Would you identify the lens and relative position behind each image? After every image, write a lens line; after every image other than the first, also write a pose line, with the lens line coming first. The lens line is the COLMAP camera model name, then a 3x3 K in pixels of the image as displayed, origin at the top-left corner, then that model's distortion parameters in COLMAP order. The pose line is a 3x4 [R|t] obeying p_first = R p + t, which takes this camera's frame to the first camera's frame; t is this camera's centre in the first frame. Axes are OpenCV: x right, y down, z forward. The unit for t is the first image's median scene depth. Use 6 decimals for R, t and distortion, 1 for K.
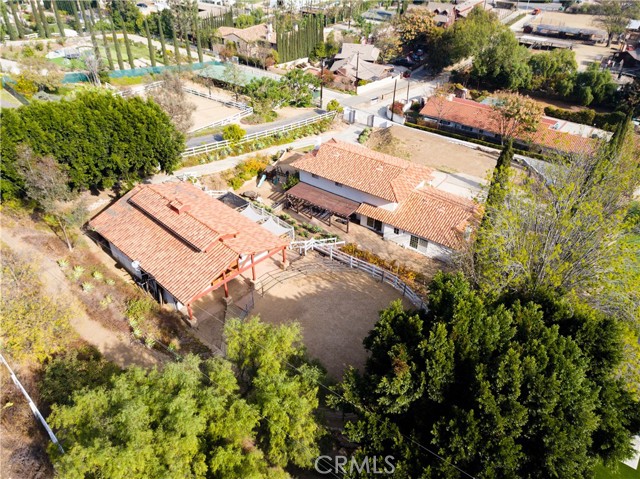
lens RADIAL K [[488.7, 0, 320.0], [0, 488.7, 239.5], [0, 0, 1]] dist [0.001732, 0.000173]
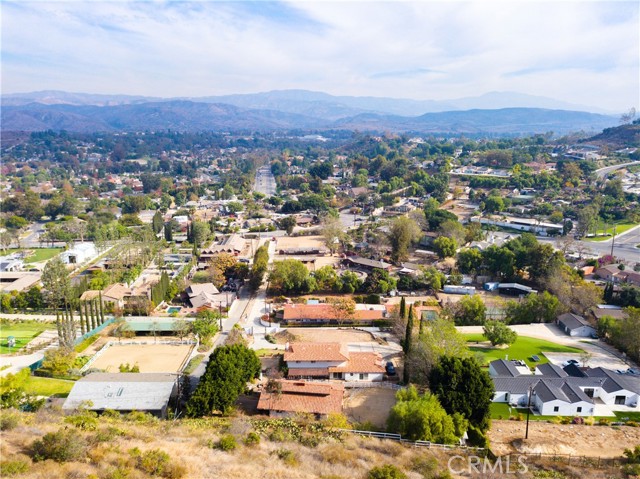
lens RADIAL K [[481.7, 0, 320.0], [0, 481.7, 239.5], [0, 0, 1]] dist [0.044719, -0.003558]
pose [[0.805362, -0.136604, 0.576828, -0.806690], [0.349983, 0.894958, -0.276700, -0.006831], [-0.478439, 0.424723, 0.768574, -0.564529]]
